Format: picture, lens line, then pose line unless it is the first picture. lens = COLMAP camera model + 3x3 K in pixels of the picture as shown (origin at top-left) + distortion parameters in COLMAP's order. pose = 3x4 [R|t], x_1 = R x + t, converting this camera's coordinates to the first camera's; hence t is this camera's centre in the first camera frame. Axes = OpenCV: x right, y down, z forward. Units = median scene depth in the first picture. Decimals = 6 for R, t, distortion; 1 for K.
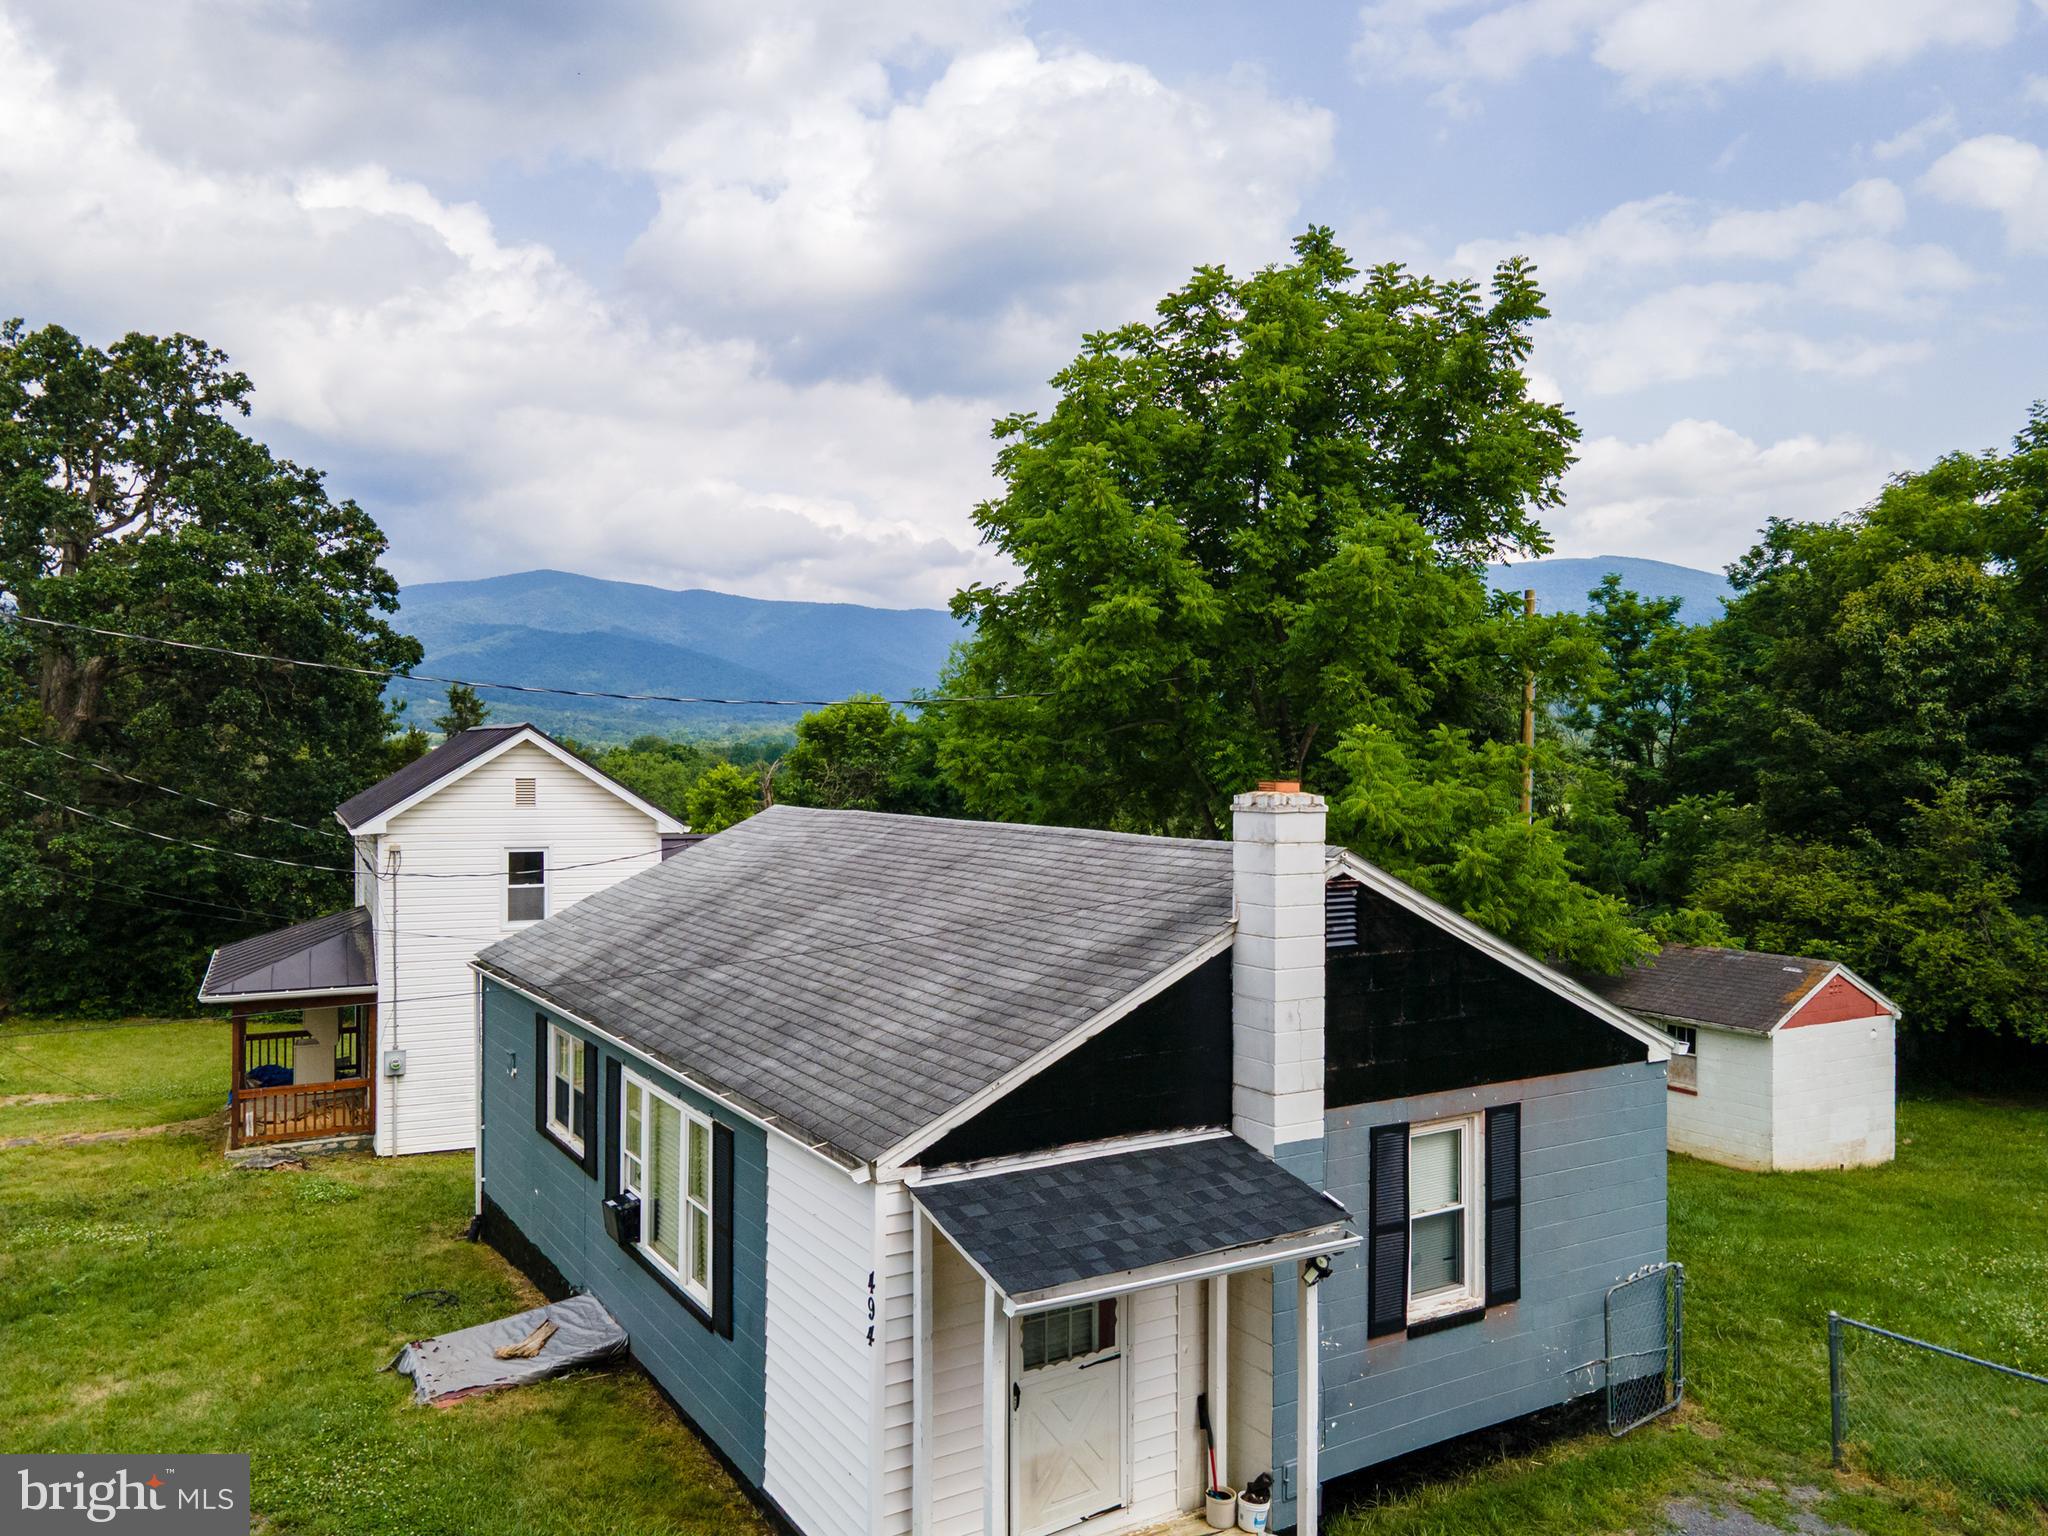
lens RADIAL K [[1520.3, 0, 1024.0], [0, 1520.3, 768.0], [0, 0, 1]] dist [0.012926, 0.060298]
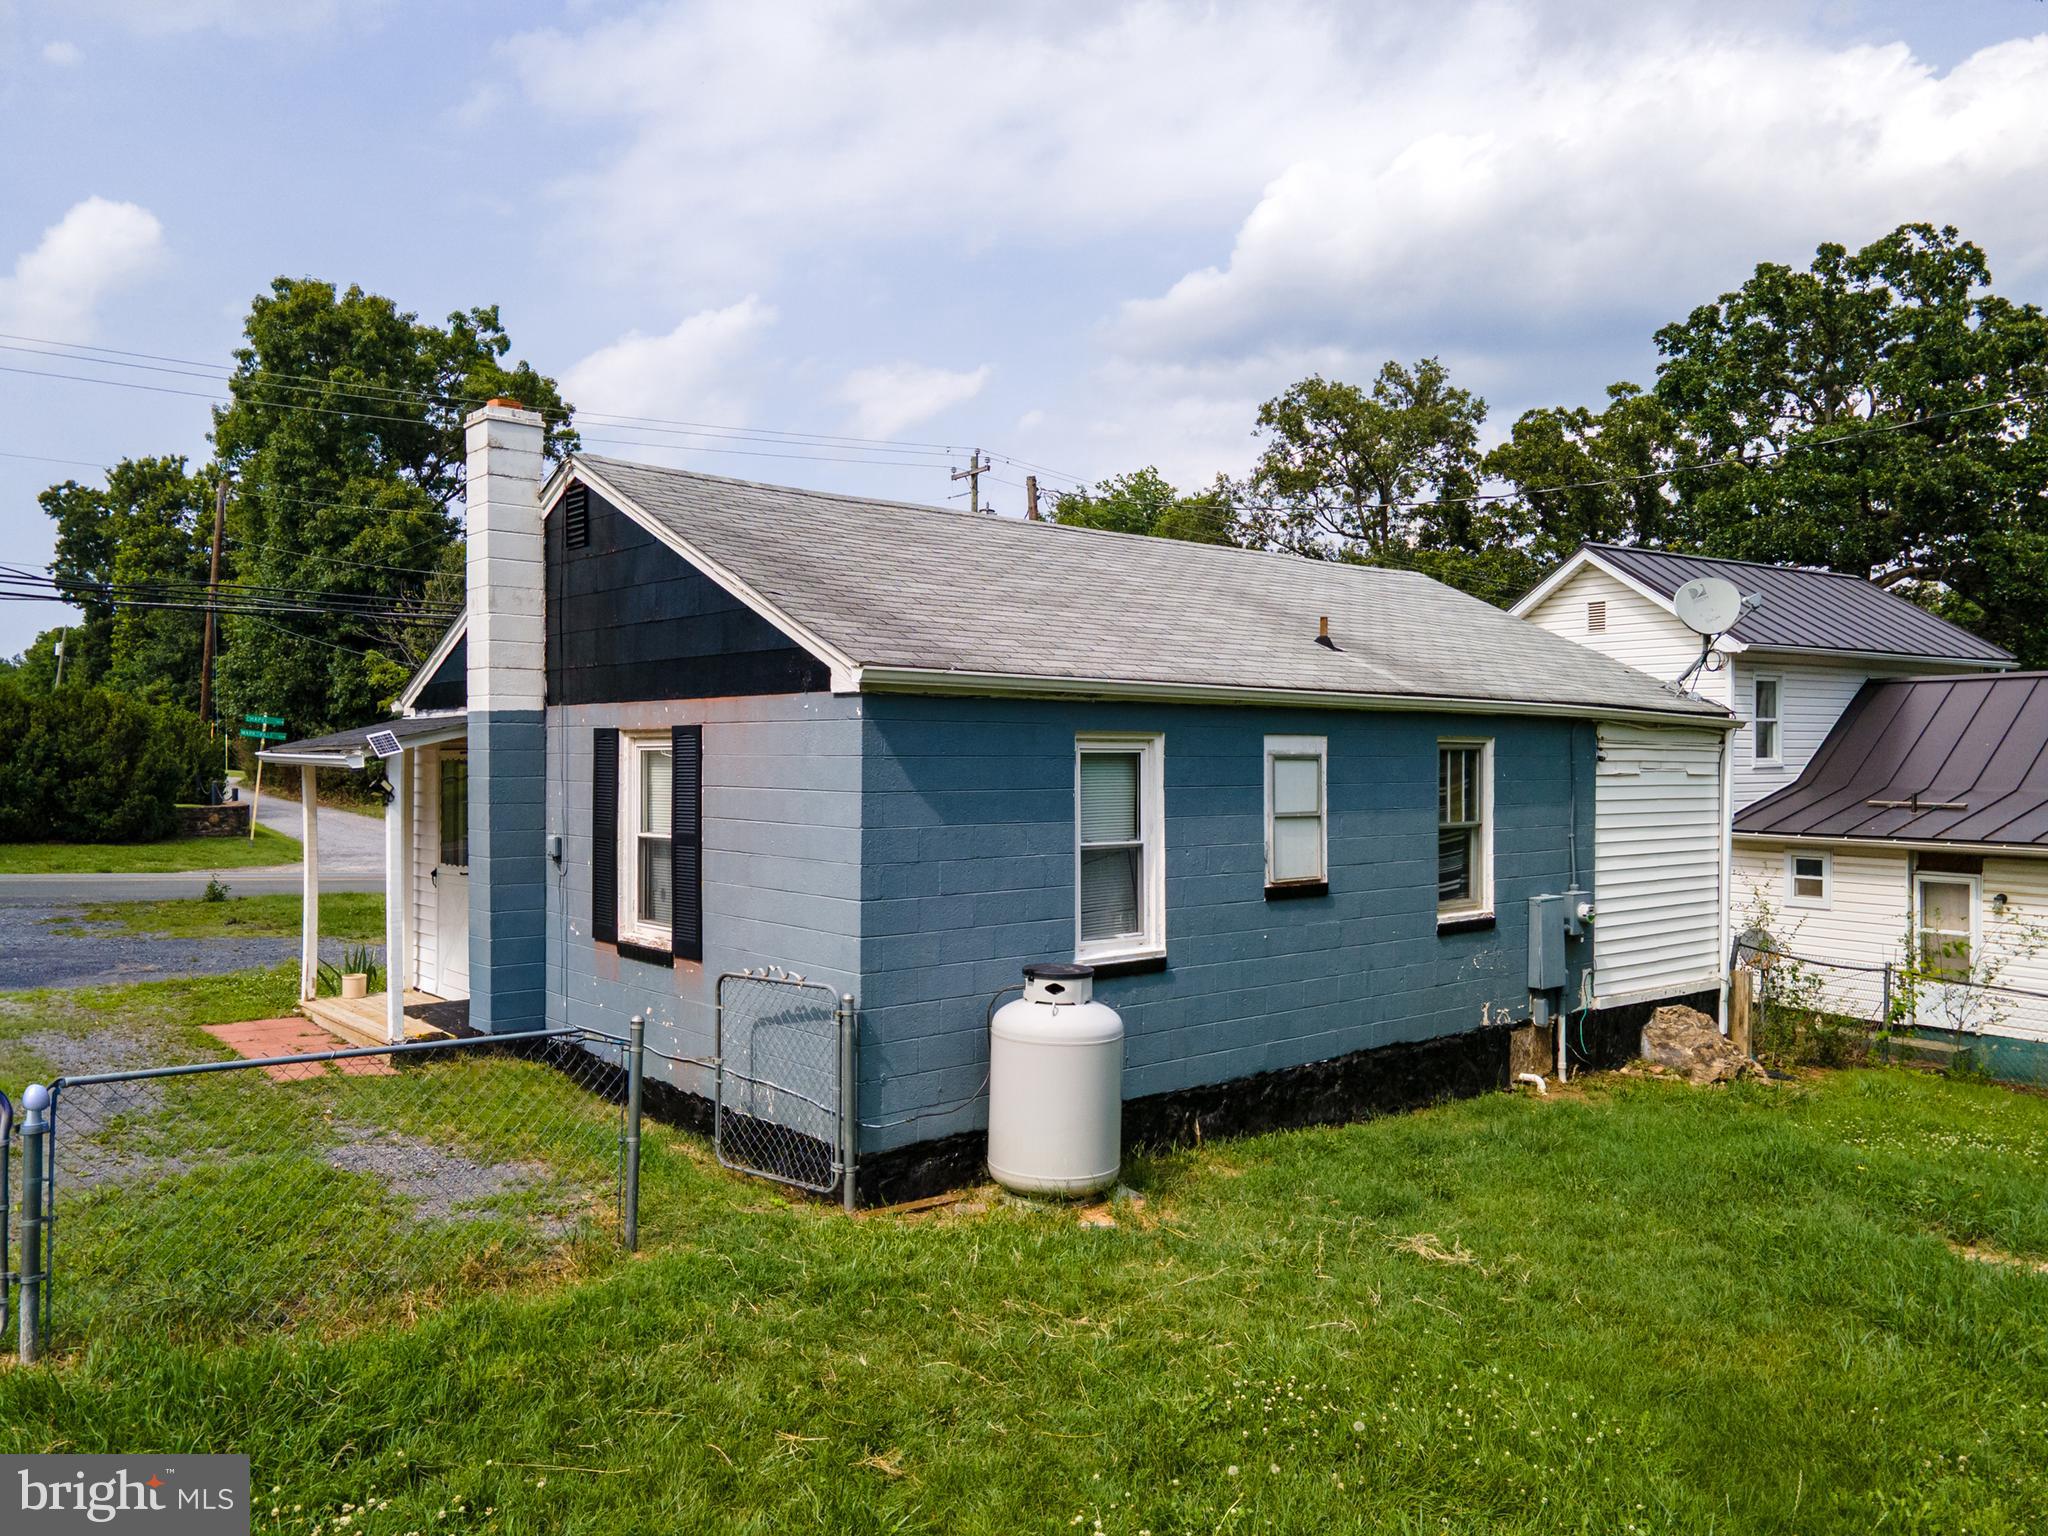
lens RADIAL K [[1520.3, 0, 1024.0], [0, 1520.3, 768.0], [0, 0, 1]] dist [0.012926, 0.060298]
pose [[0.172043, 0.003714, -0.985082, 0.570154], [-0.010562, 0.999942, 0.001926, 0.116356], [0.985033, 0.010073, 0.172073, 0.502975]]
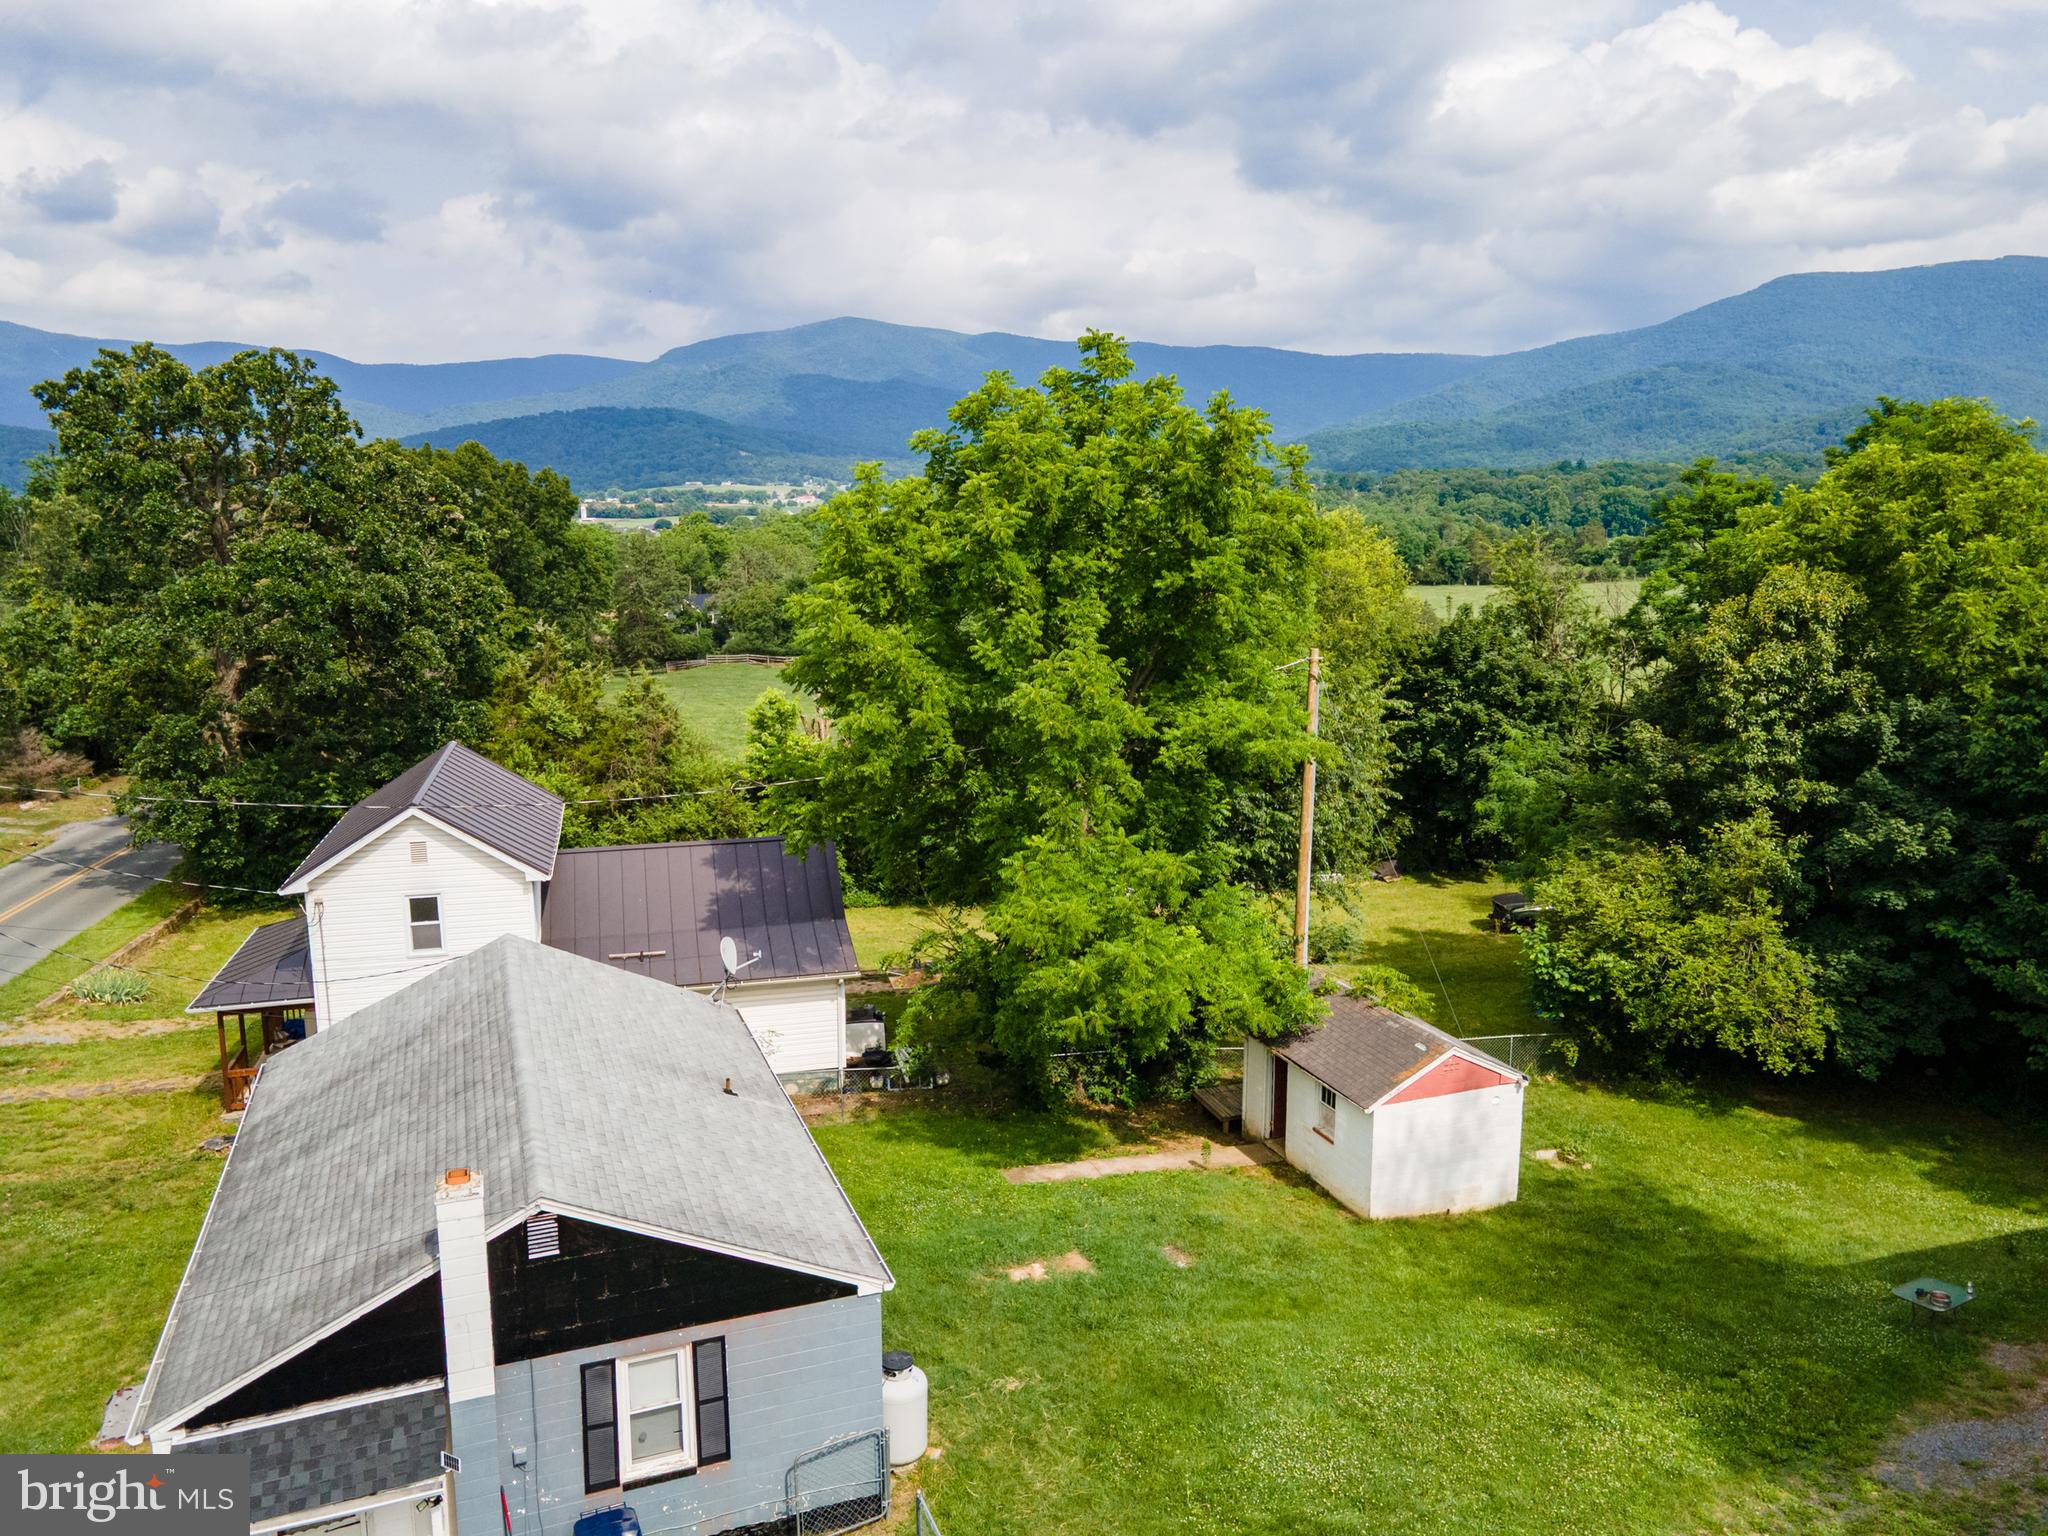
lens RADIAL K [[1497.7, 0, 1018.8], [0, 1497.7, 770.1], [0, 0, 1]] dist [0.019093, 0.056594]
pose [[0.982089, 0.023392, -0.186960, 0.416734], [0.007848, 0.986324, 0.164631, -0.265825], [0.188254, -0.163150, 0.968474, -0.120947]]
